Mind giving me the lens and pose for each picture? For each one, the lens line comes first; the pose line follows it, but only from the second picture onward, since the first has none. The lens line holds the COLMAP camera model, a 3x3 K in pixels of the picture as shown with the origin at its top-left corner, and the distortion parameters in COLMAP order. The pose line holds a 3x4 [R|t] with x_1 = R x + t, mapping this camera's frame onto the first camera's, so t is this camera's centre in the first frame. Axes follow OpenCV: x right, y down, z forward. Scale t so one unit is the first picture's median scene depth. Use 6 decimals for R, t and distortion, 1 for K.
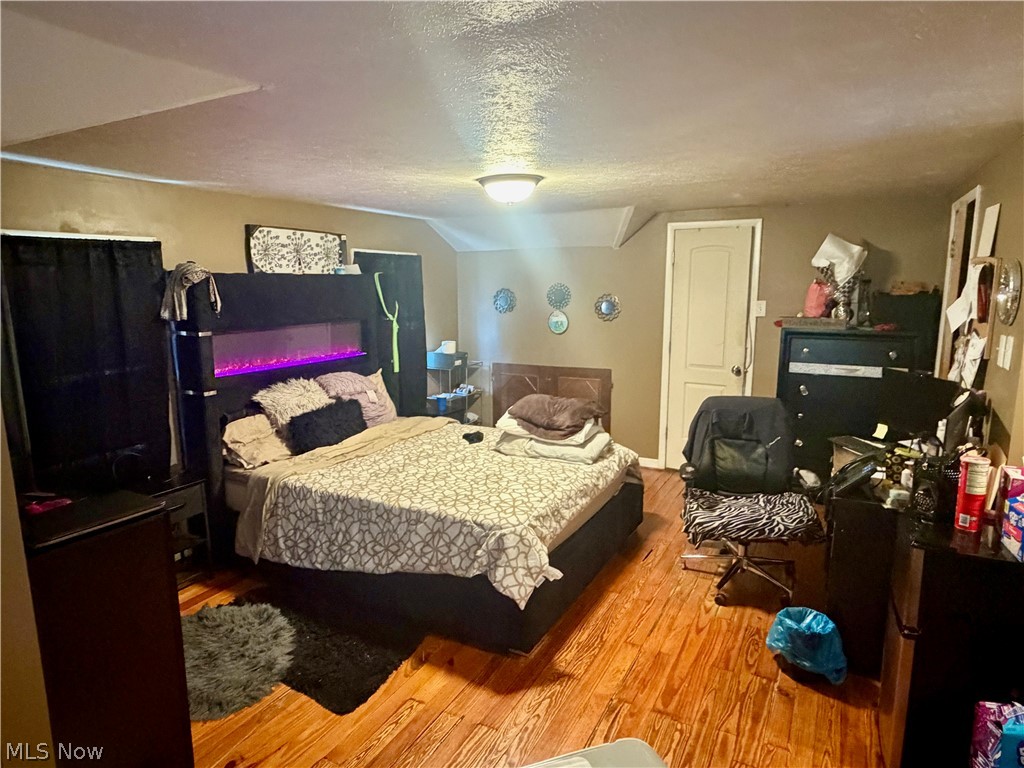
lens RADIAL K [[621.3, 0, 512.9], [0, 621.3, 387.3], [0, 0, 1]] dist [0.004147, 0.000488]
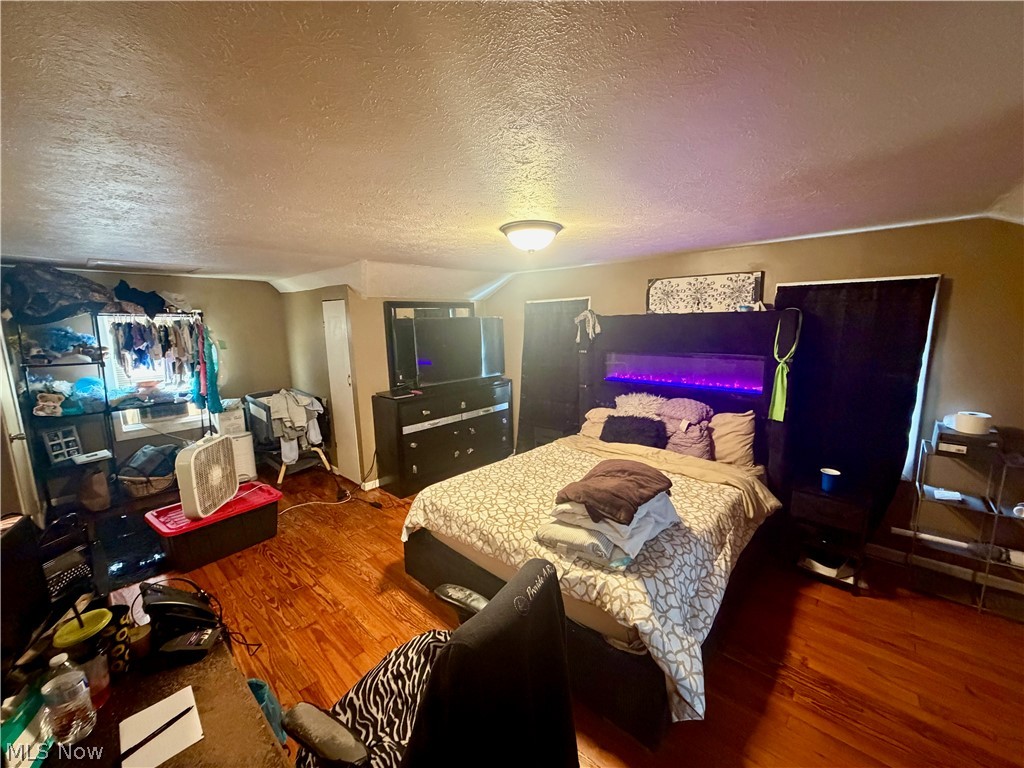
lens RADIAL K [[409.3, 0, 514.0], [0, 409.3, 383.4], [0, 0, 1]] dist [-0.001704, -0.000113]
pose [[-0.256183, 0.155298, -0.954072, 0.806167], [-0.138770, 0.970877, 0.195296, -0.240722], [0.956615, 0.182428, -0.227172, 1.341751]]
